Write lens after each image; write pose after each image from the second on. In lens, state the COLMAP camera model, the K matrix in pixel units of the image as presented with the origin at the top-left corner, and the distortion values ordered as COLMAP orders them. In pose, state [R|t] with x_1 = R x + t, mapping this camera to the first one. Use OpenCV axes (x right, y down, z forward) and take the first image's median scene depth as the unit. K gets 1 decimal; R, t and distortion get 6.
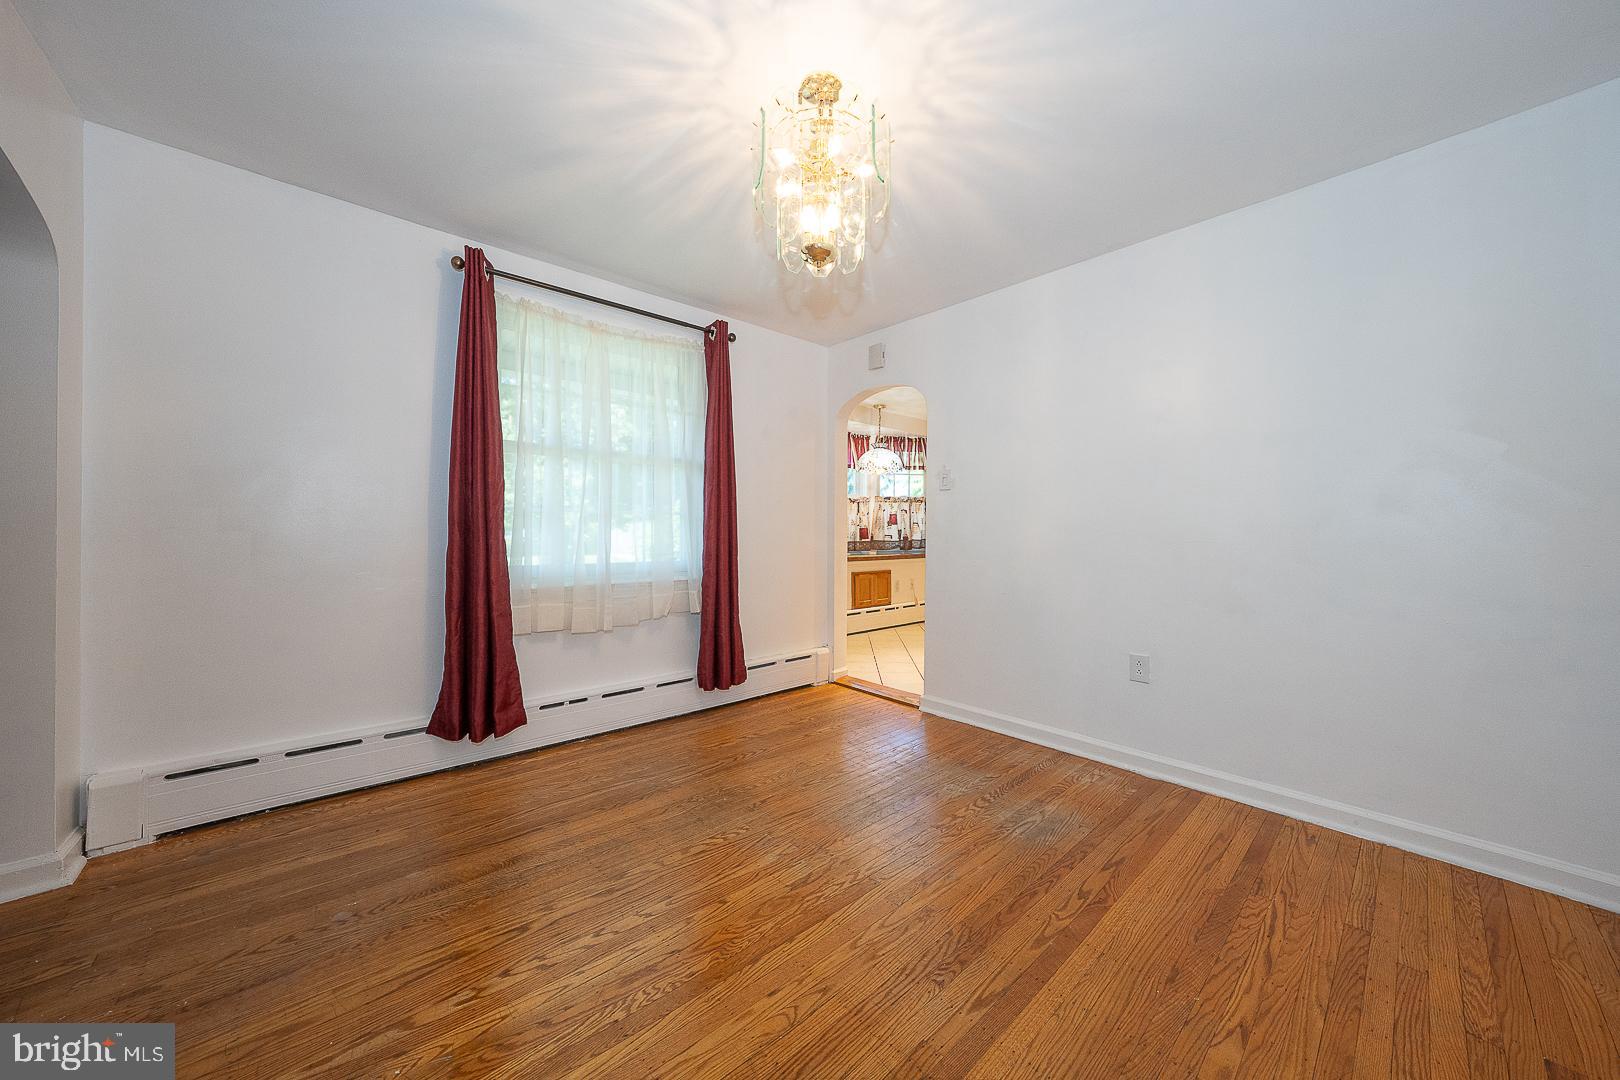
lens RADIAL K [[557.0, 0, 811.1], [0, 557.0, 536.3], [0, 0, 1]] dist [-0.028396, 0.005885]
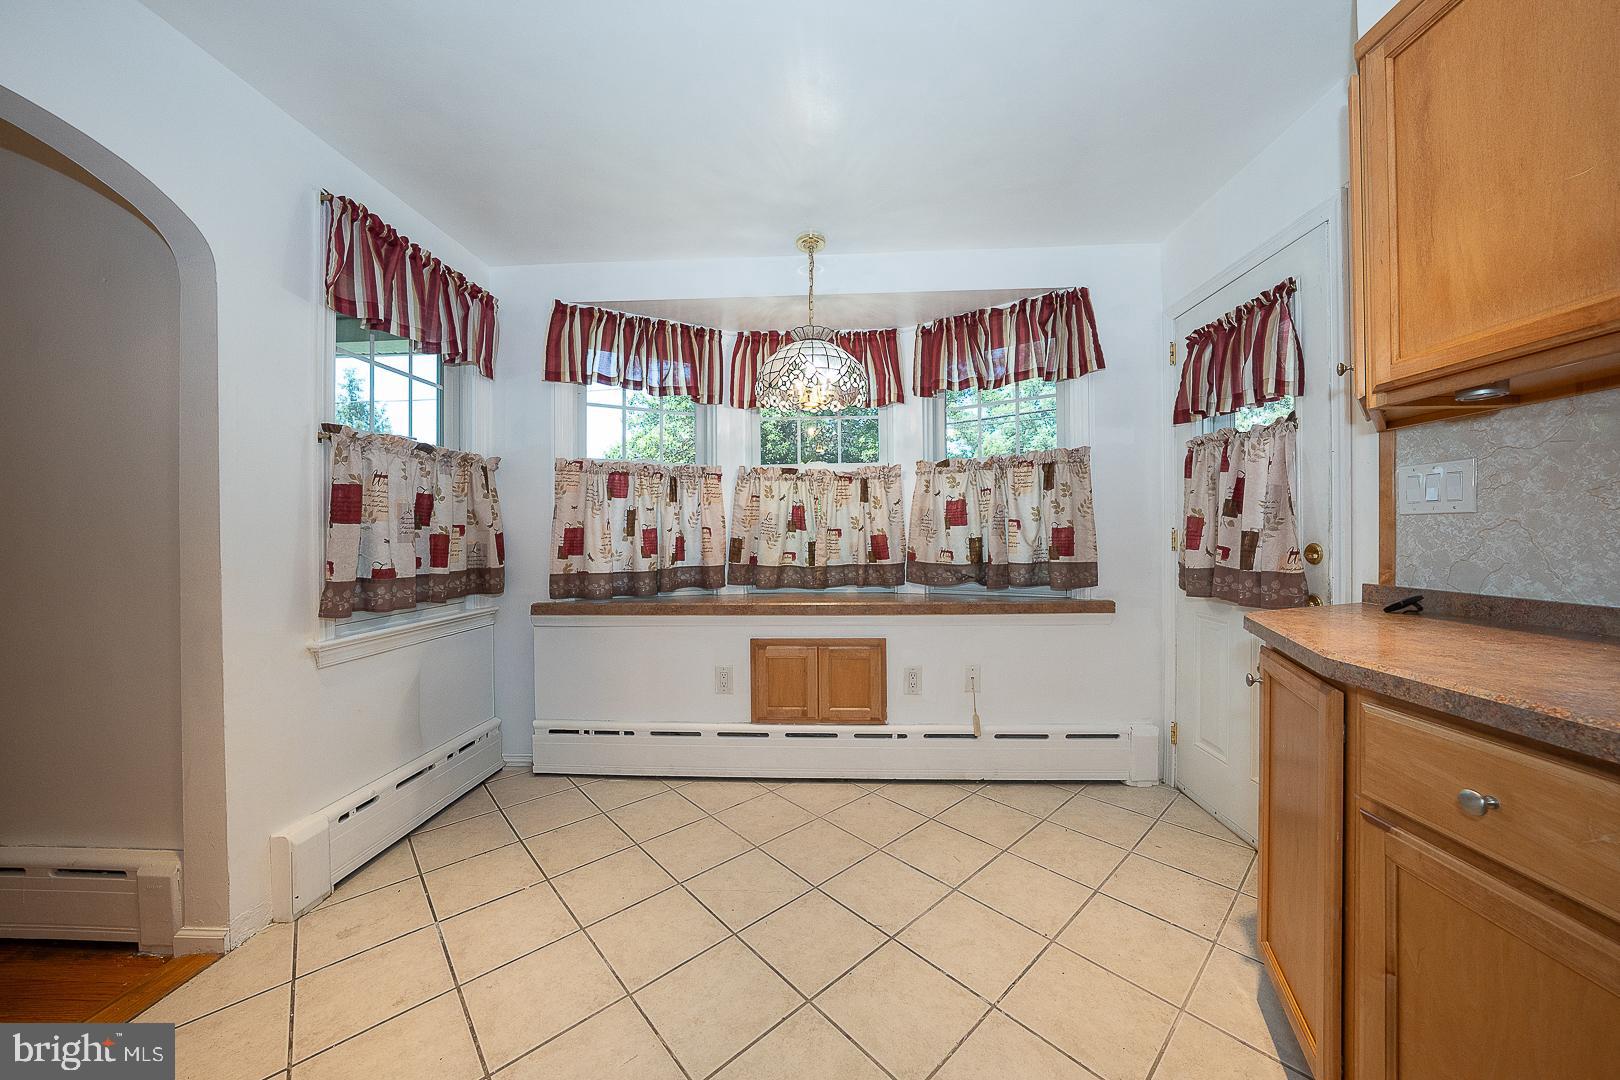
lens RADIAL K [[557.0, 0, 814.5], [0, 557.0, 534.9], [0, 0, 1]] dist [-0.028396, 0.005885]
pose [[0.704721, -0.008415, -0.709435, 0.759755], [0.006833, 0.999964, -0.005073, -0.026130], [0.709452, -0.001272, 0.704753, 1.303634]]
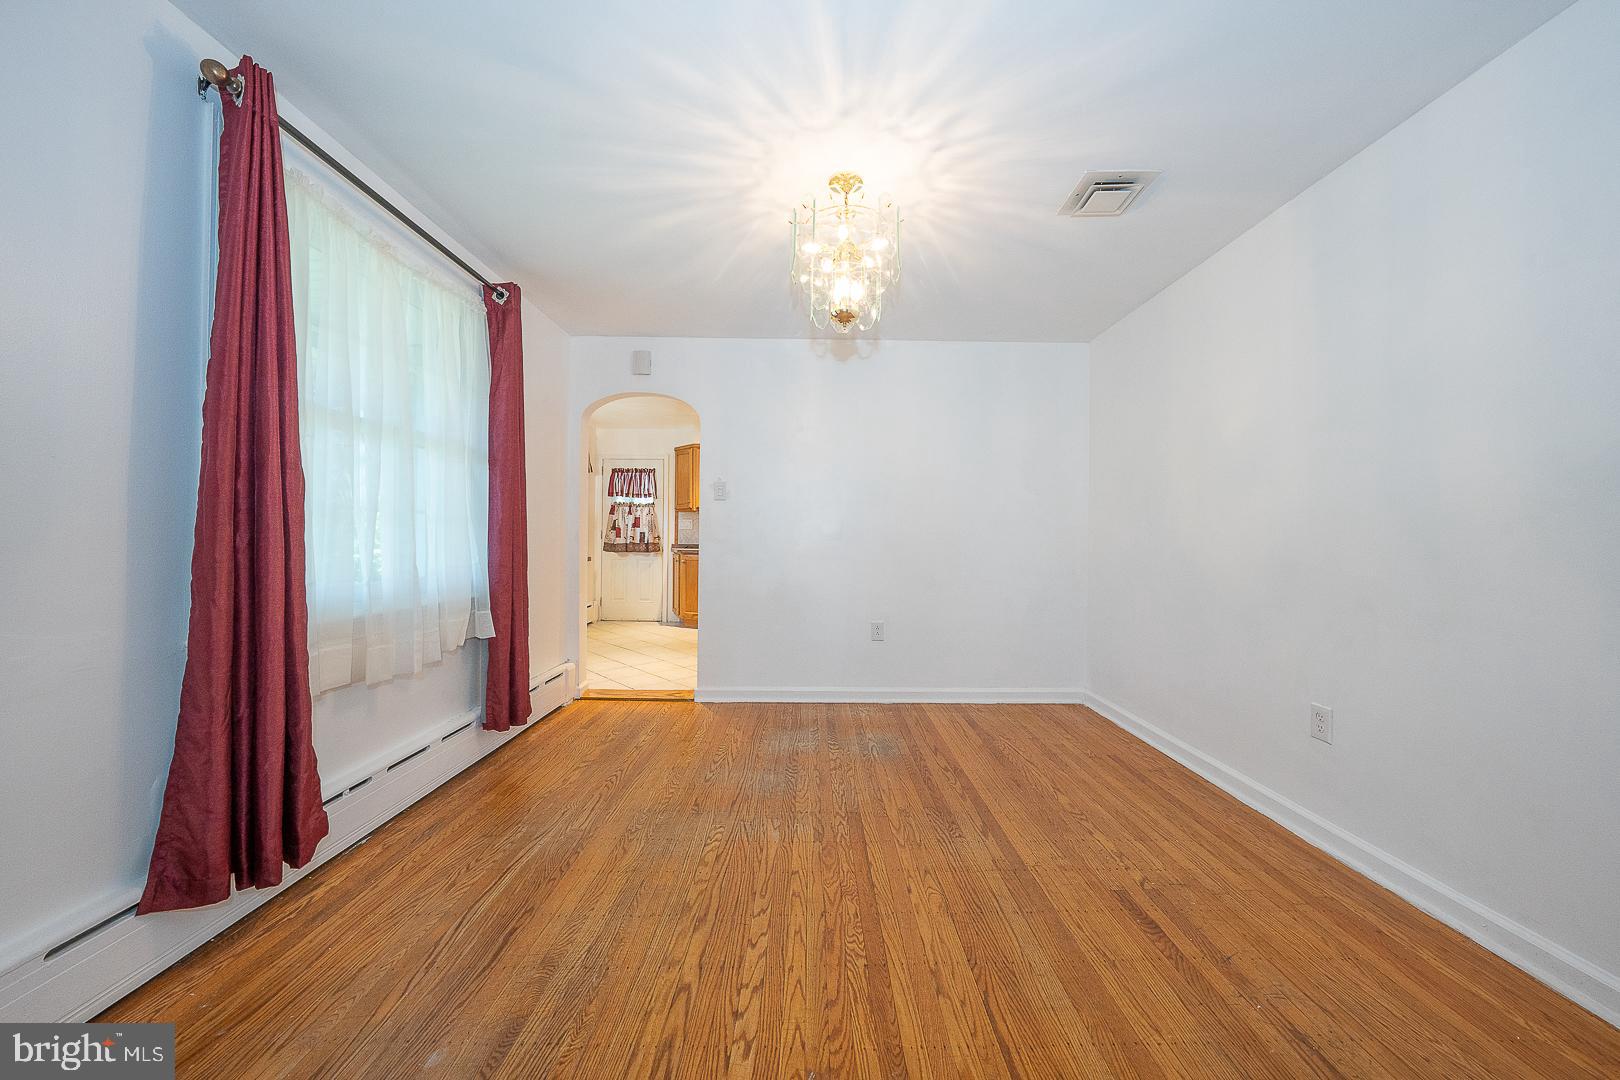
lens RADIAL K [[557.0, 0, 811.8], [0, 557.0, 537.2], [0, 0, 1]] dist [-0.028396, 0.005885]
pose [[0.665733, 0.000115, 0.746190, -0.487895], [0.001349, 0.999998, -0.001357, -0.006400], [-0.746189, 0.001910, 0.665731, 0.115858]]
